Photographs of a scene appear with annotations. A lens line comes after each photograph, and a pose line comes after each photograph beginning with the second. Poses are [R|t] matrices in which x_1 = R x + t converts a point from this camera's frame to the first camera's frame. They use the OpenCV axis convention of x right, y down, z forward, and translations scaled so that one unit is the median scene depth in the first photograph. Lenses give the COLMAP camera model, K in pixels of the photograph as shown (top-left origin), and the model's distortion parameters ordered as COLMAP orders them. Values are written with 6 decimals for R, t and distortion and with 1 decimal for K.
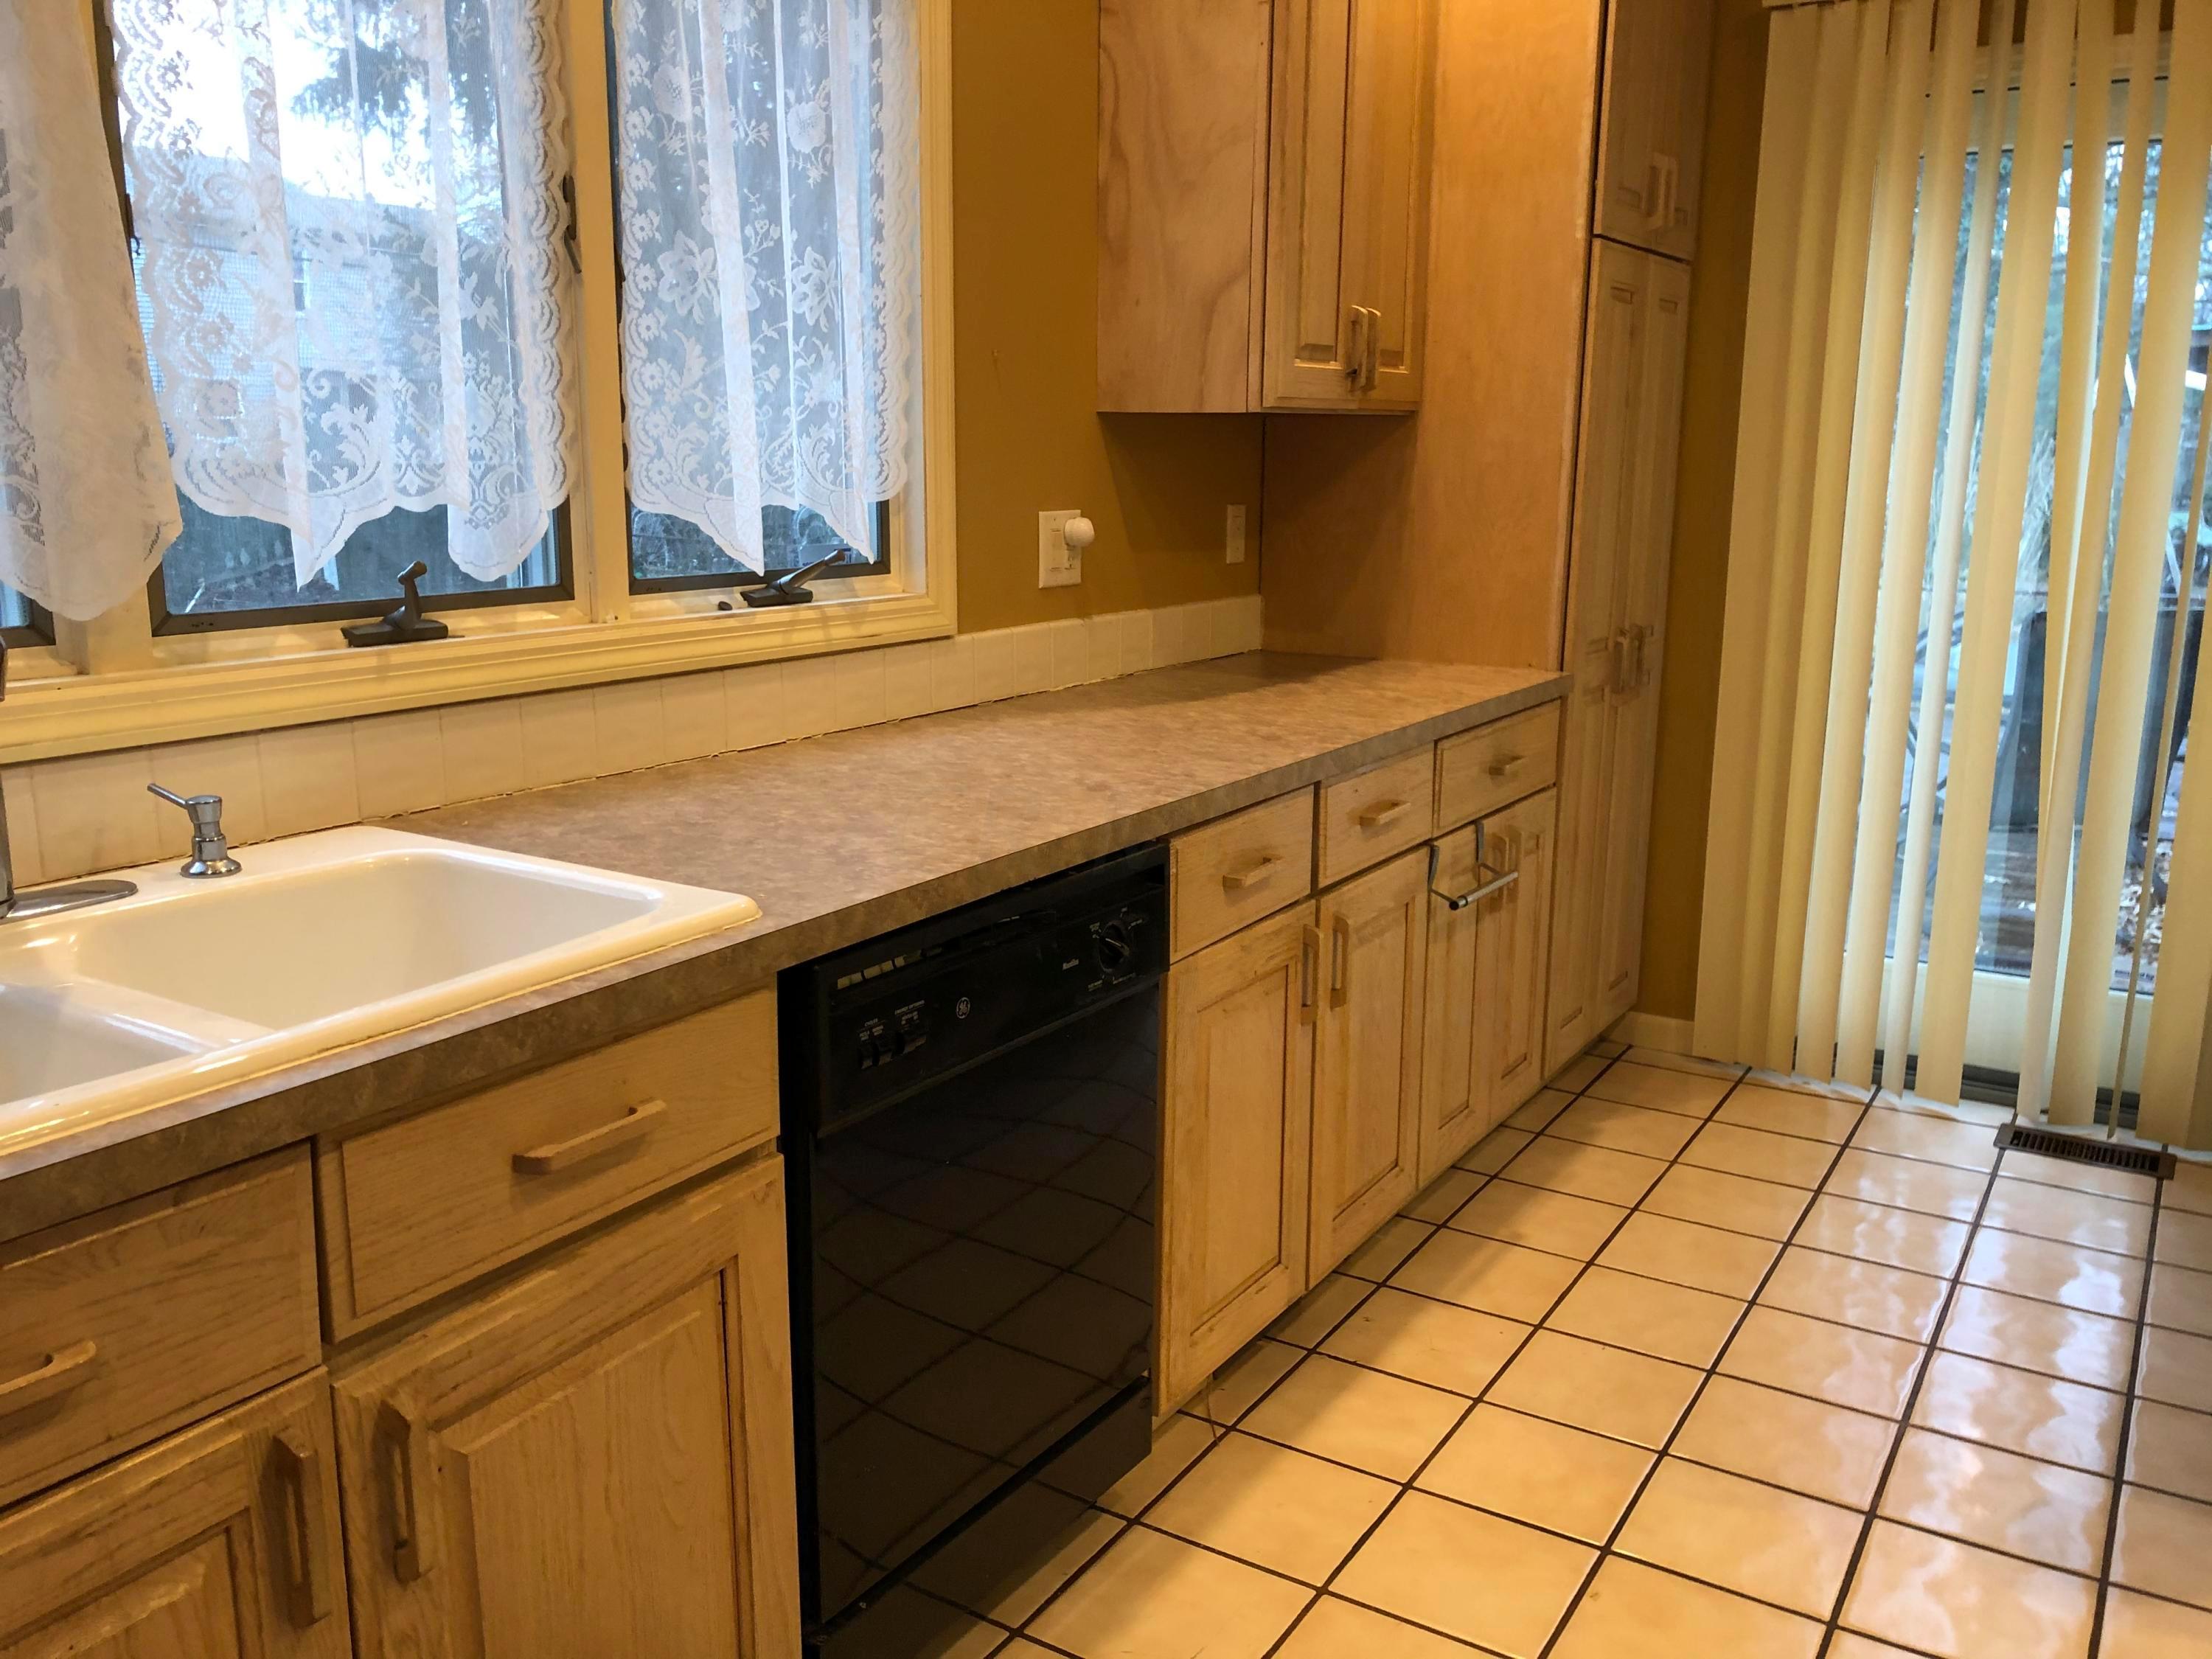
lens RADIAL K [[1800.9, 0, 1118.6], [0, 1800.9, 824.4], [0, 0, 1]] dist [0.044985, -0.035391]
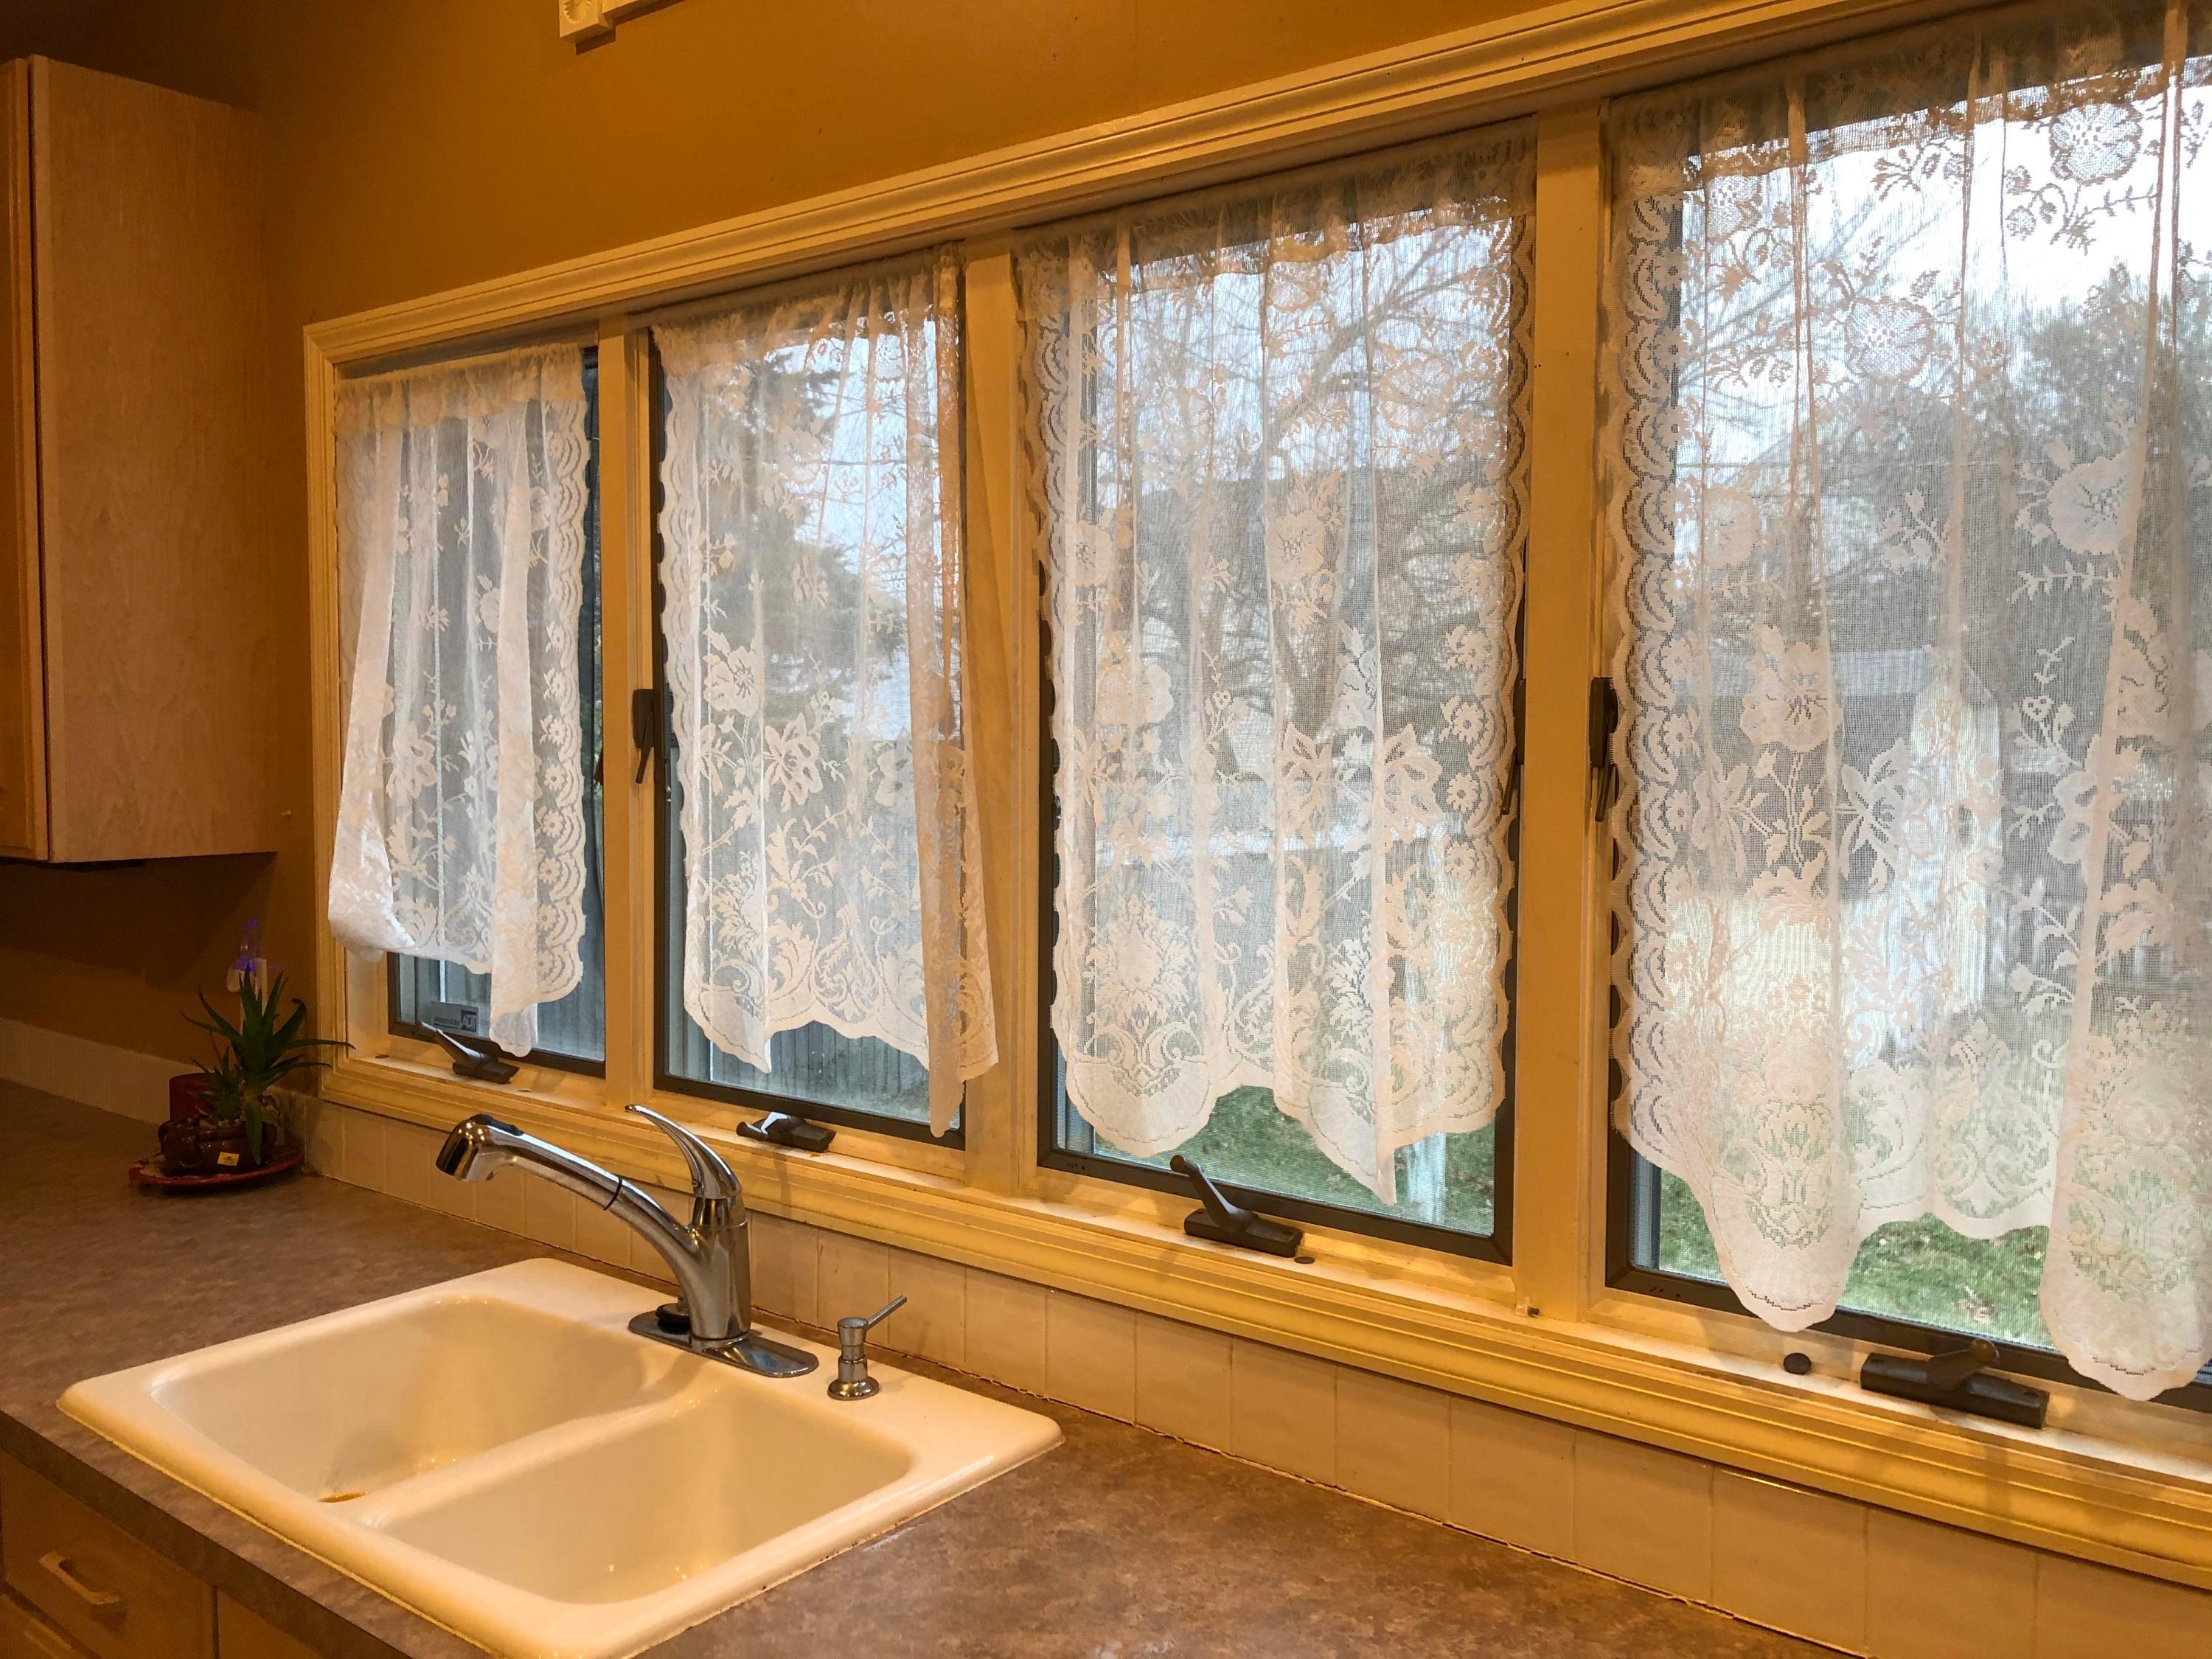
lens RADIAL K [[1800.9, 0, 1121.7], [0, 1800.9, 810.5], [0, 0, 1]] dist [0.044985, -0.035391]
pose [[-0.120437, 0.036611, -0.992046, 0.400145], [-0.212727, 0.975154, 0.061813, -0.309198], [0.969661, 0.218480, -0.109656, 0.911873]]
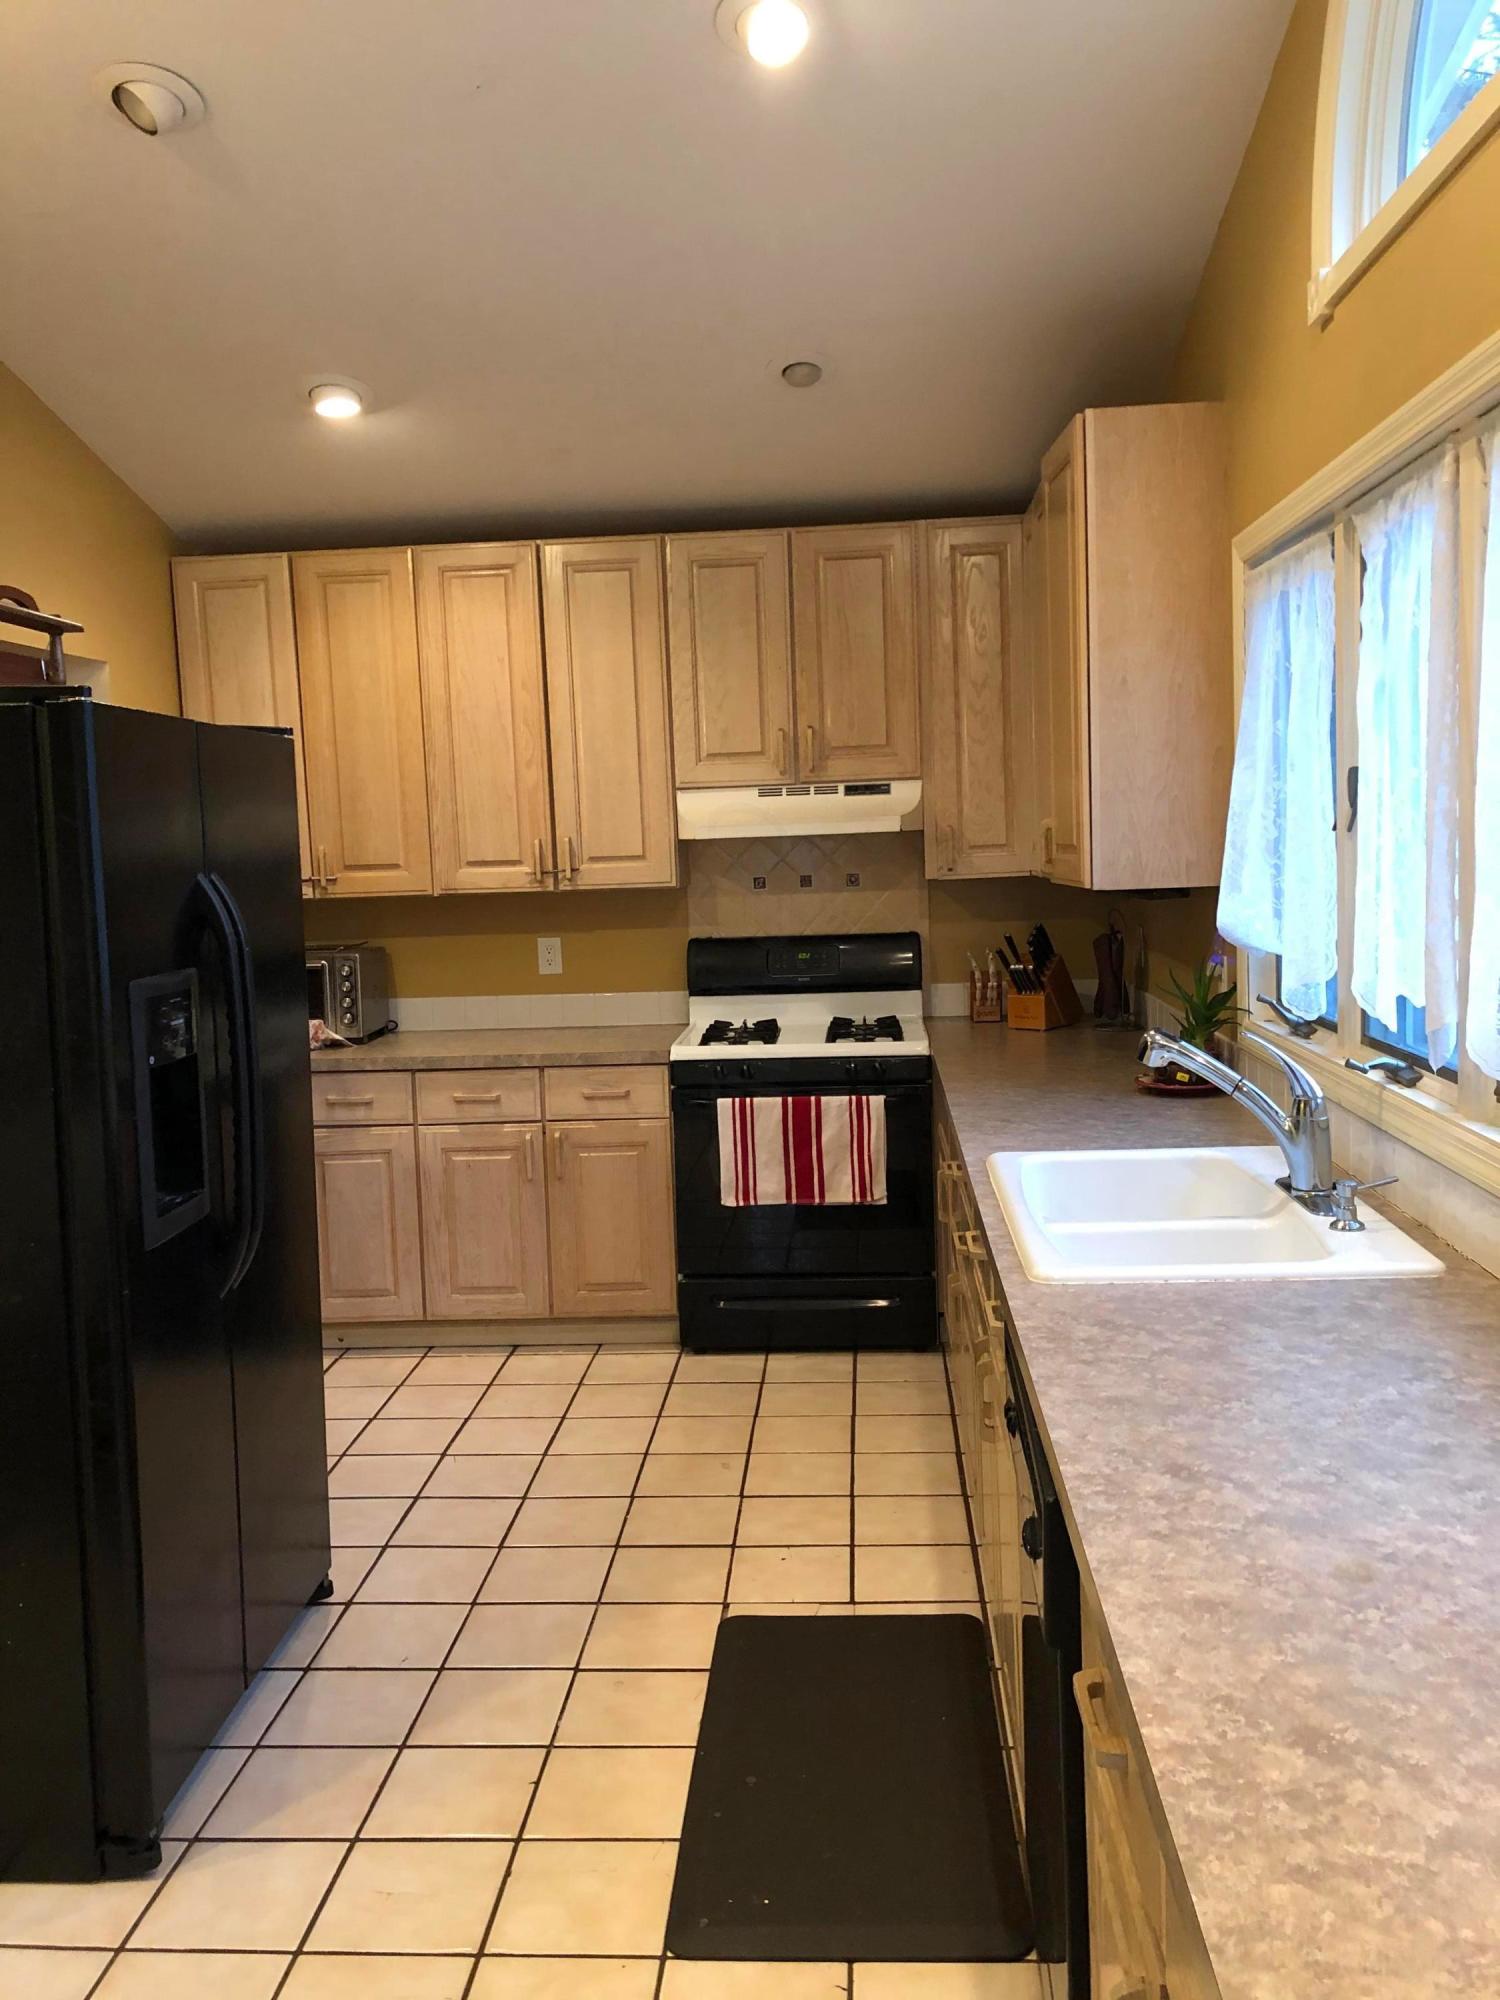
lens RADIAL K [[1628.3, 0, 753.5], [0, 1628.3, 997.1], [0, 0, 1]] dist [0.044985, -0.035391]
pose [[-0.885802, 0.070540, -0.458671, 0.478354], [-0.067295, 0.958407, 0.277357, -0.413008], [0.459158, 0.276550, -0.844212, 1.476716]]
